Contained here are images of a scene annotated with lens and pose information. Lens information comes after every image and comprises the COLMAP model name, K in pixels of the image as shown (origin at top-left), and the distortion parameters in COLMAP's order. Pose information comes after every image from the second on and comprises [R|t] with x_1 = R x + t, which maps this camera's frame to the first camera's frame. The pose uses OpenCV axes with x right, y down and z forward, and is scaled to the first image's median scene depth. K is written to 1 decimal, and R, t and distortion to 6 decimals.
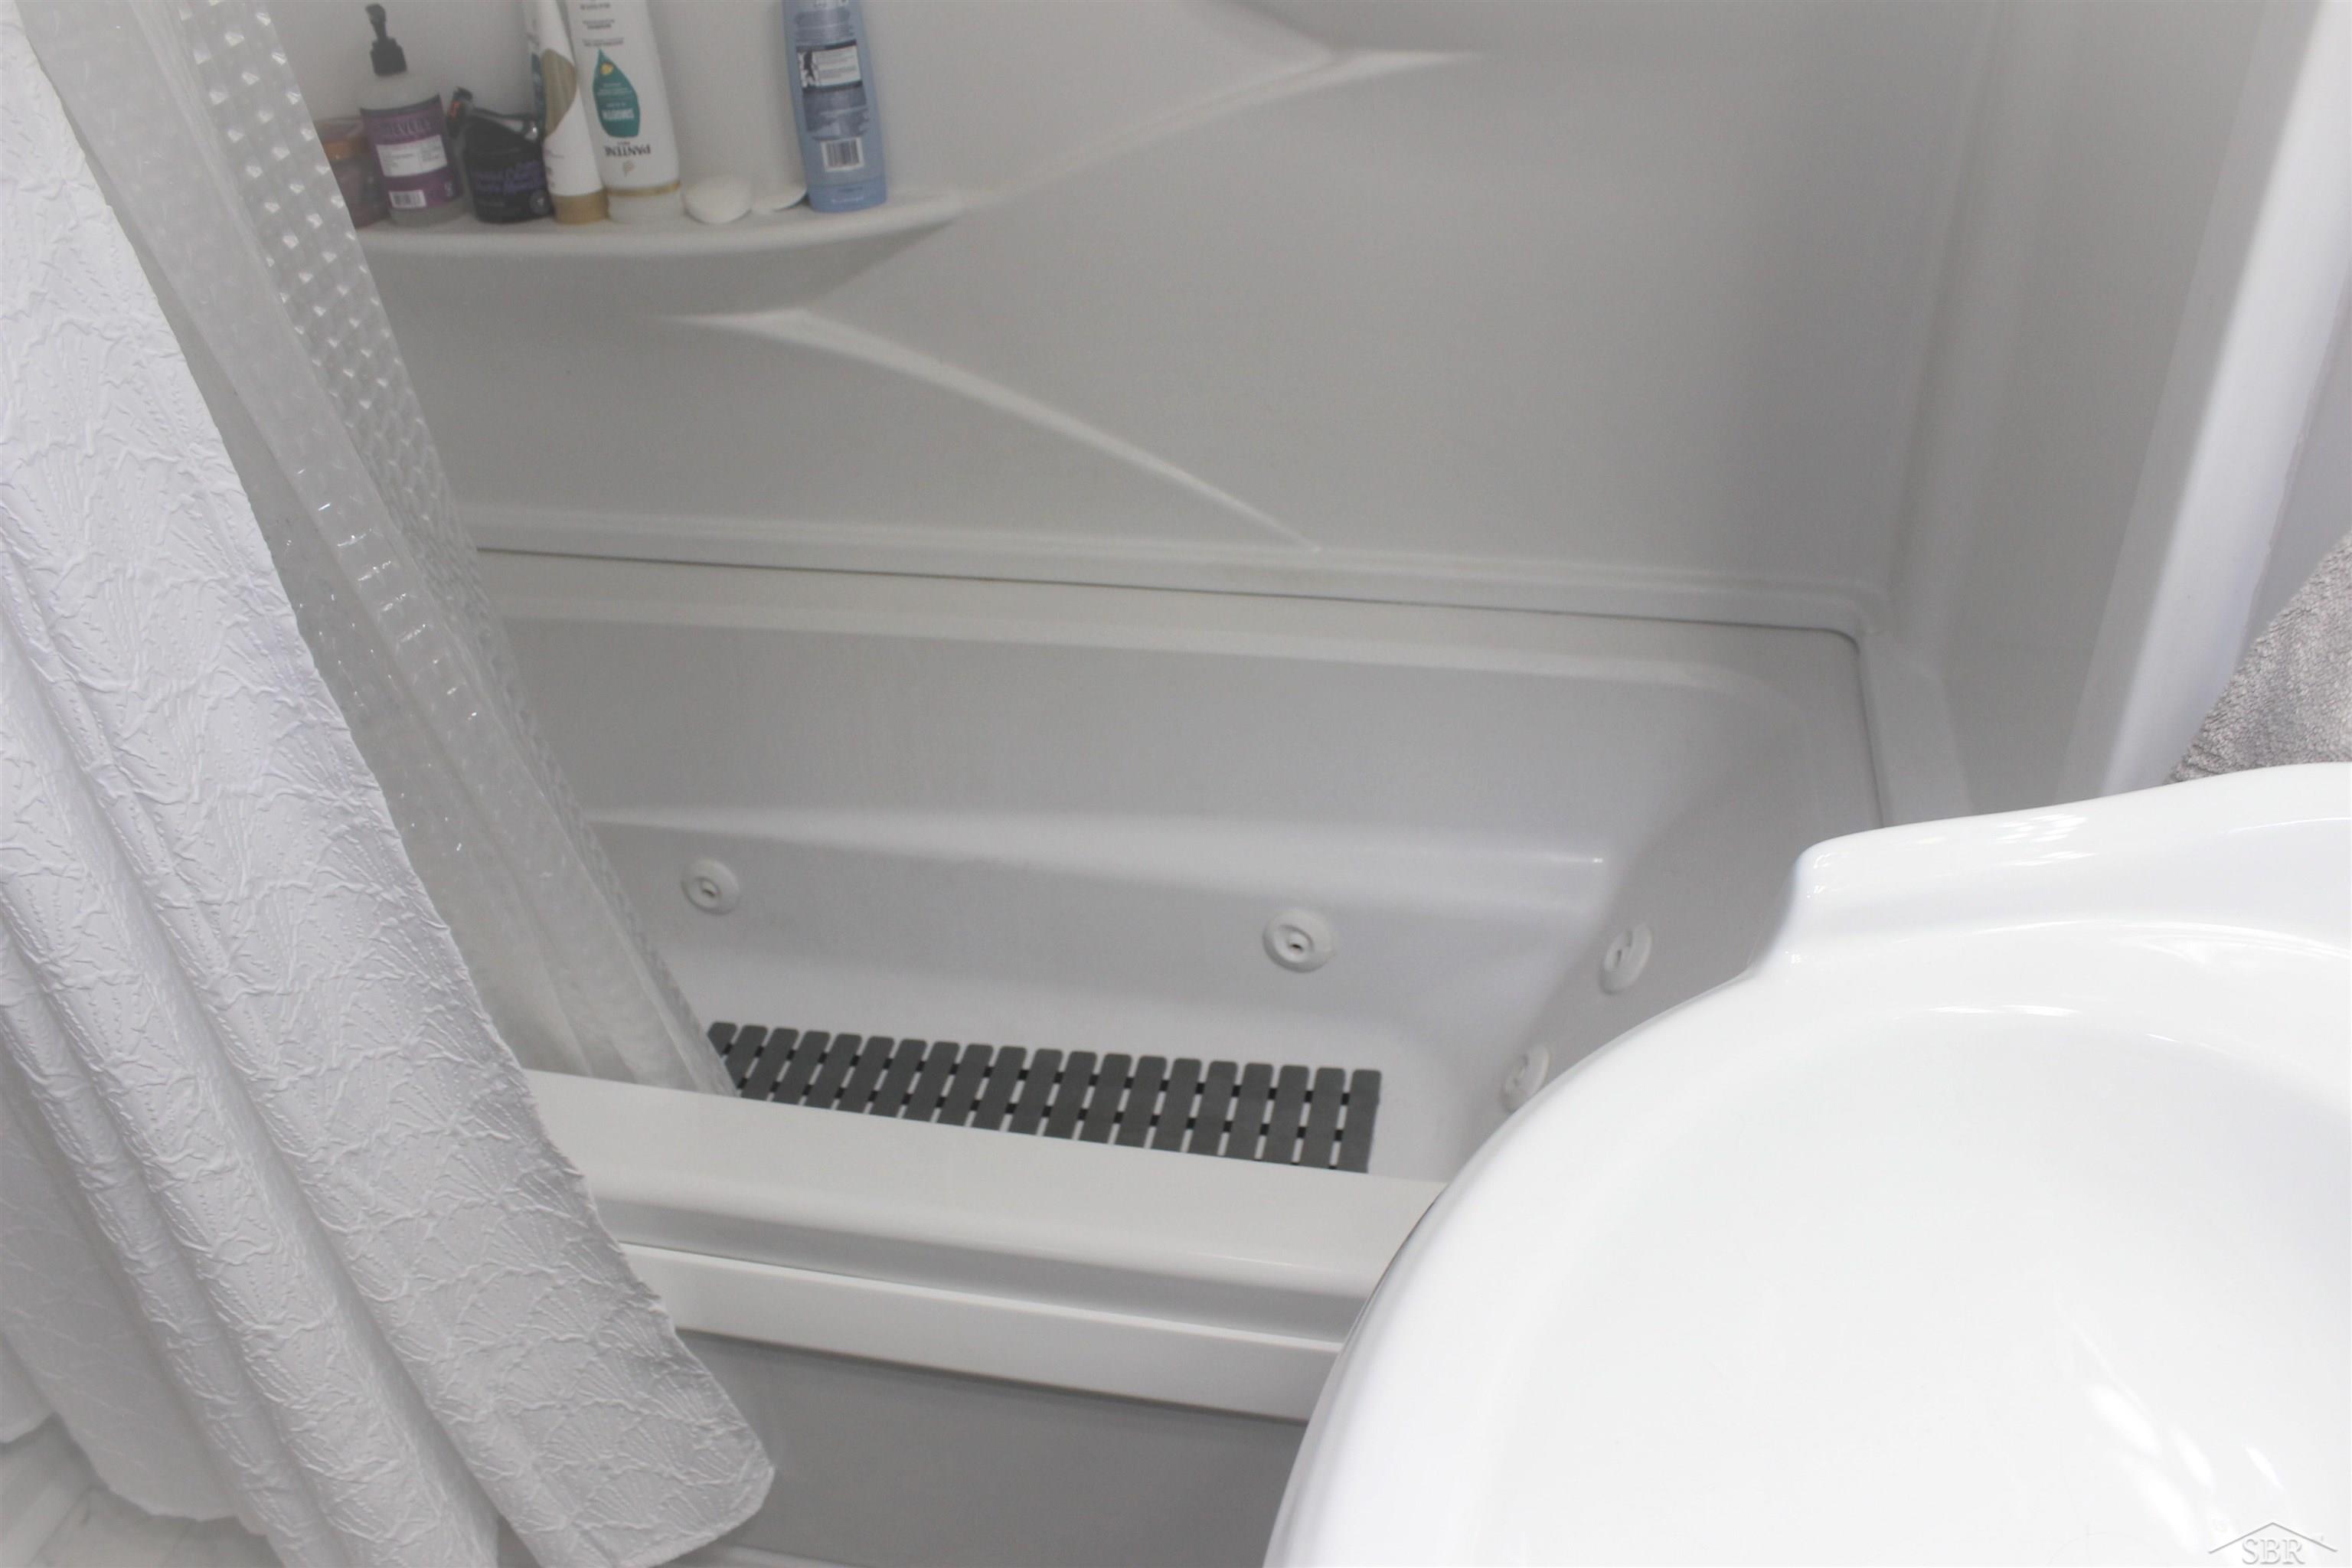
lens RADIAL K [[1992.3, 0, 1176.0], [0, 1992.3, 784.0], [0, 0, 1]] dist [-0.195231, -0.000325]
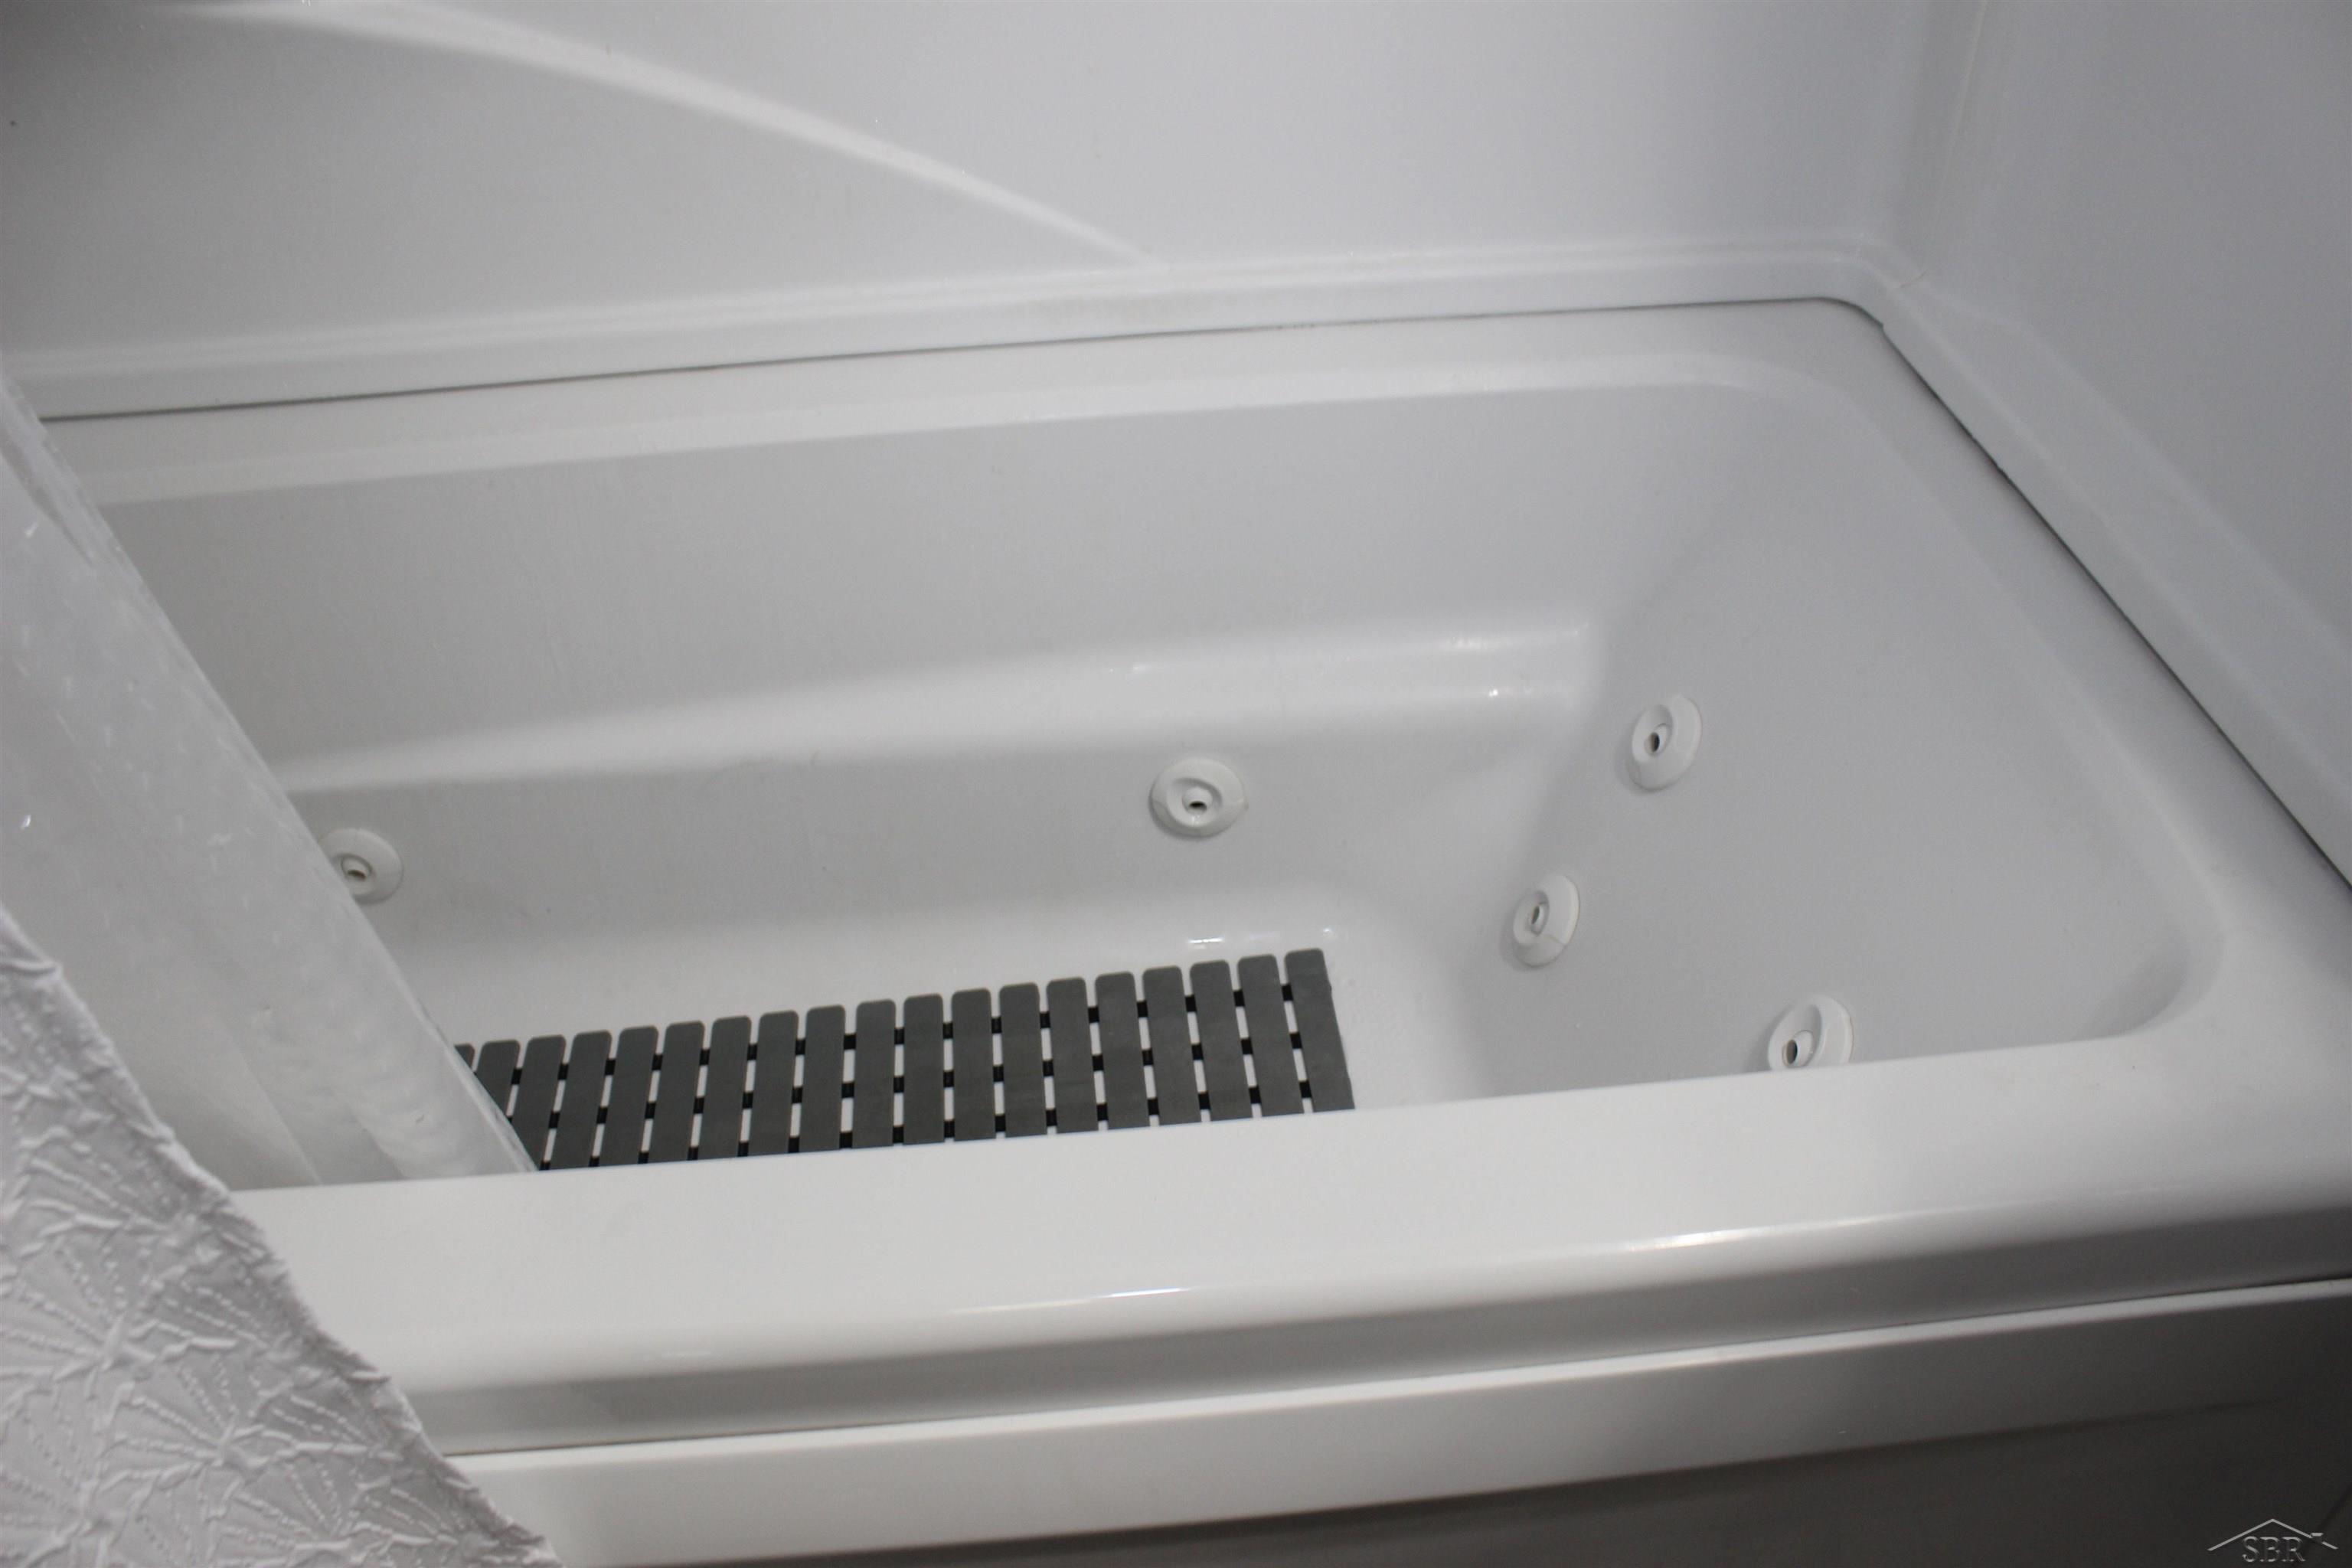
lens RADIAL K [[1945.8, 0, 1174.5], [0, 1945.8, 839.3], [0, 0, 1]] dist [-0.125947, 0.062640]
pose [[0.954937, -0.166598, 0.245642, -0.197883], [0.147913, 0.984639, 0.092782, 0.036977], [-0.257326, -0.052267, 0.964910, 0.435318]]
